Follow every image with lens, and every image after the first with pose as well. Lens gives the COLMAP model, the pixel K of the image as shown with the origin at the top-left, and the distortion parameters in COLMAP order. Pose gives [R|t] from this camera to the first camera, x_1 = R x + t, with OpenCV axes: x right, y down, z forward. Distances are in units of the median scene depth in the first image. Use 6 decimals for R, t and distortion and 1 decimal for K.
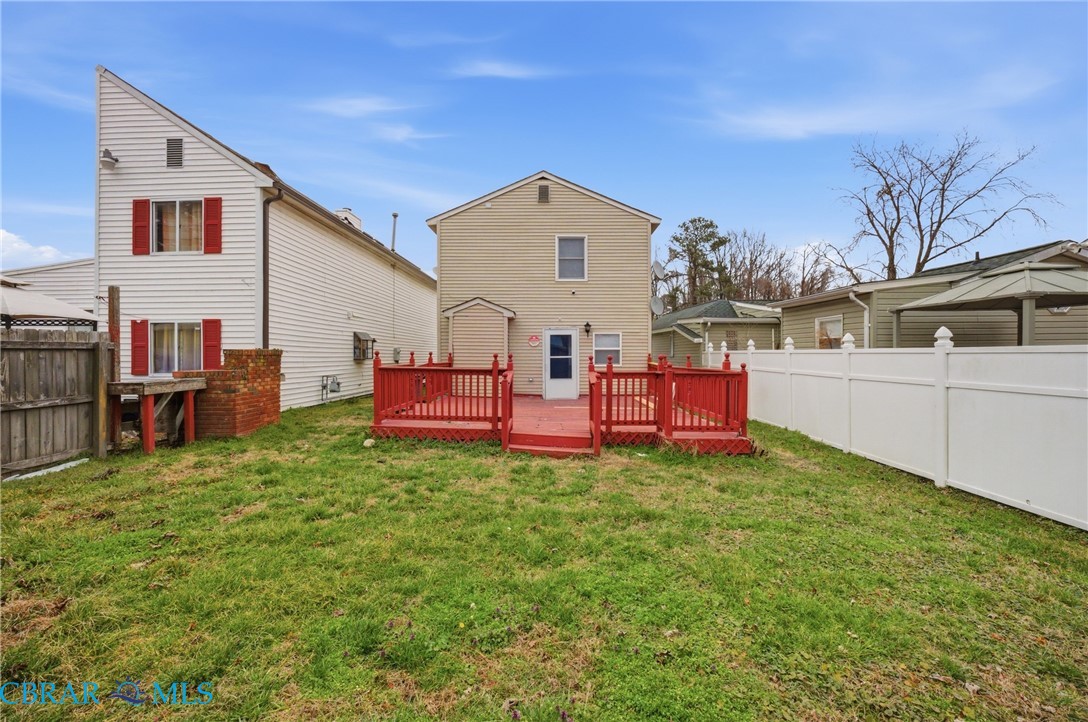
lens RADIAL K [[442.3, 0, 534.4], [0, 442.3, 353.1], [0, 0, 1]] dist [-0.020633, 0.002576]
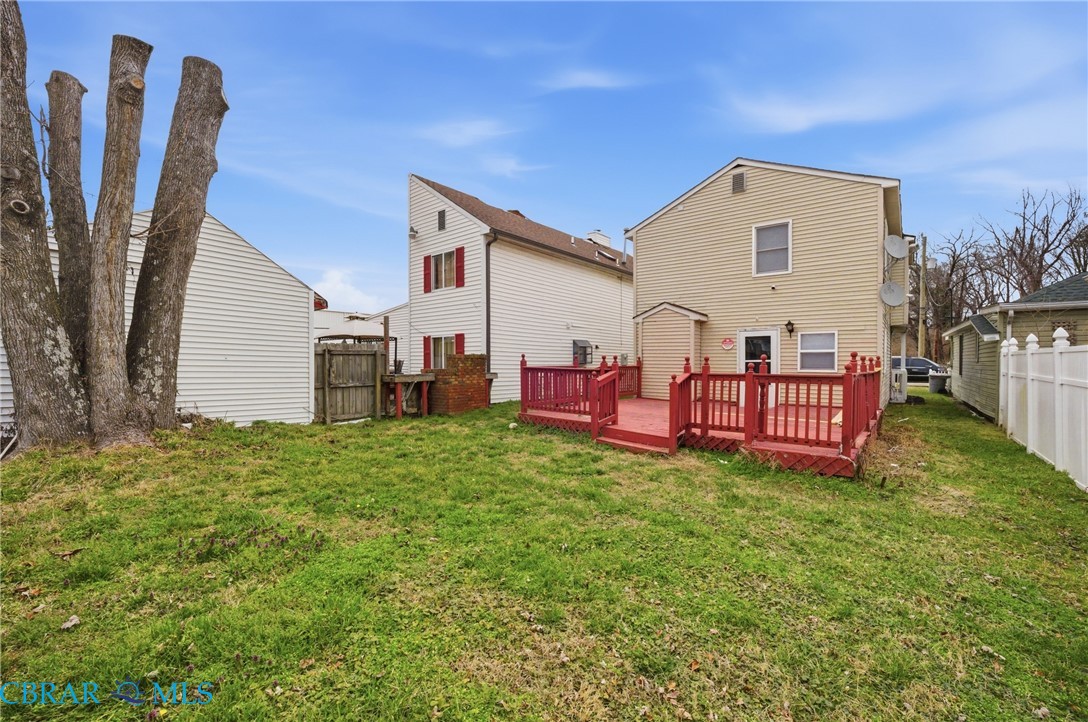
lens RADIAL K [[442.3, 0, 533.3], [0, 442.3, 370.5], [0, 0, 1]] dist [-0.020633, 0.002576]
pose [[0.788892, 0.012347, -0.614408, 0.329195], [0.001708, 0.999750, 0.022284, 0.010166], [0.614530, -0.018629, 0.788673, 0.013752]]
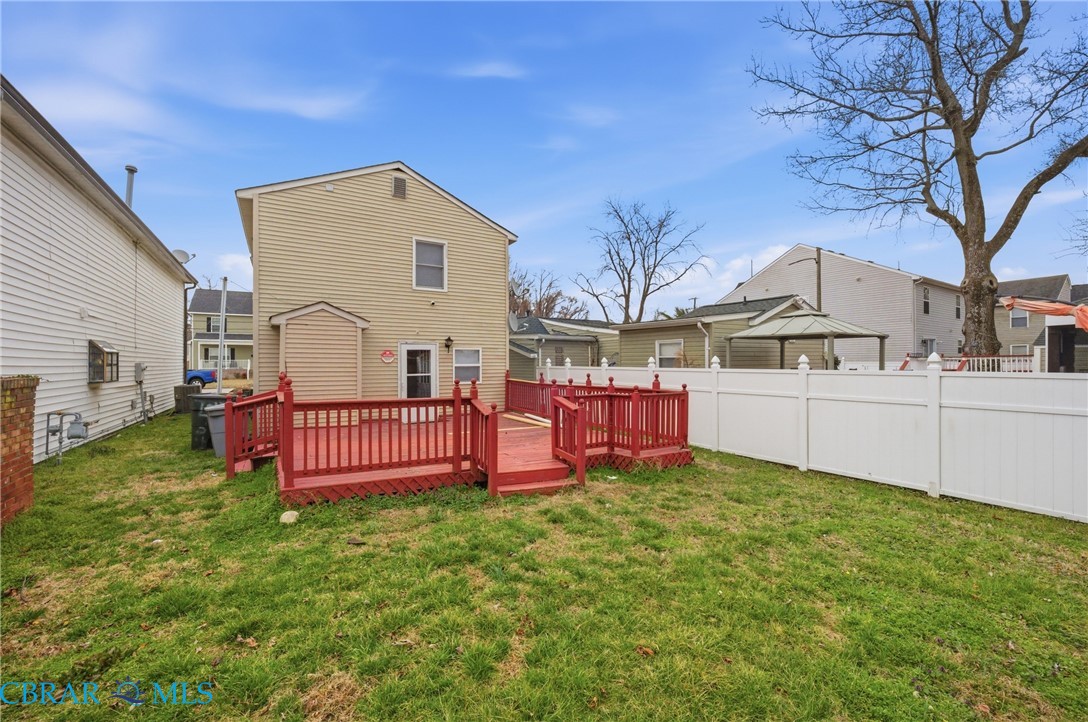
lens RADIAL K [[442.2, 0, 535.0], [0, 442.2, 359.4], [0, 0, 1]] dist [-0.017945, 0.000047]
pose [[0.837300, 0.000777, 0.546744, -0.303594], [0.002131, 0.999987, -0.004684, -0.022984], [-0.546740, 0.005087, 0.837287, 0.167314]]
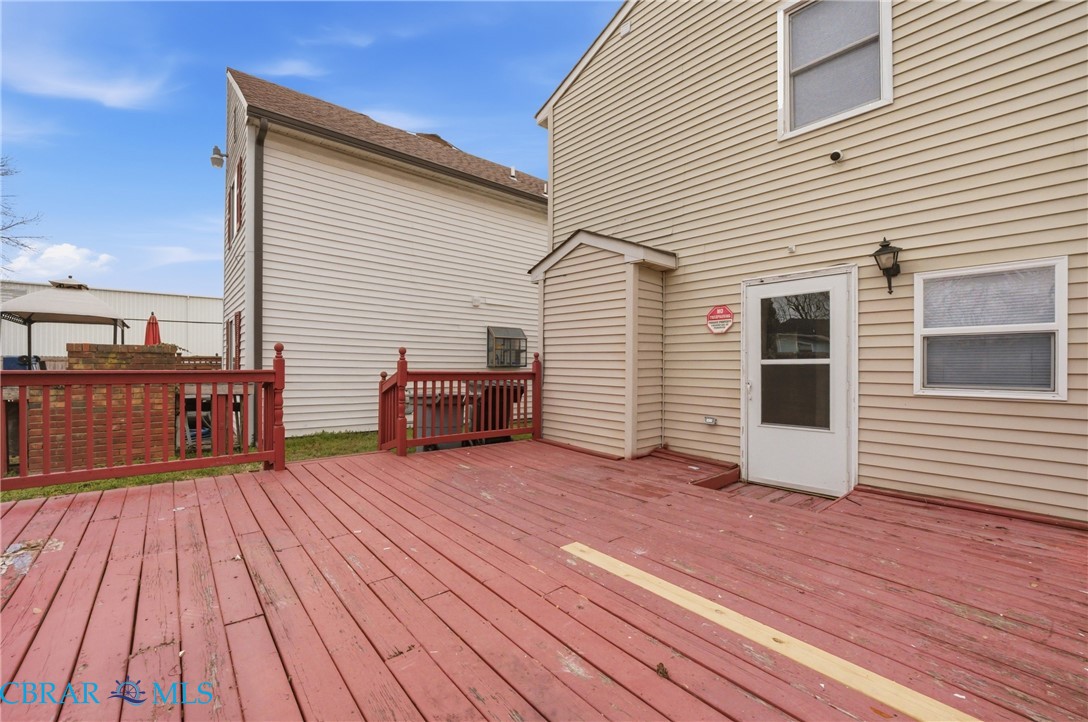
lens RADIAL K [[442.3, 0, 543.0], [0, 442.3, 368.6], [0, 0, 1]] dist [-0.020633, 0.002576]
pose [[0.688563, 0.009511, -0.725114, 0.224227], [-0.001526, 0.999931, 0.011666, 0.013878], [0.725175, -0.006927, 0.688530, 0.833296]]
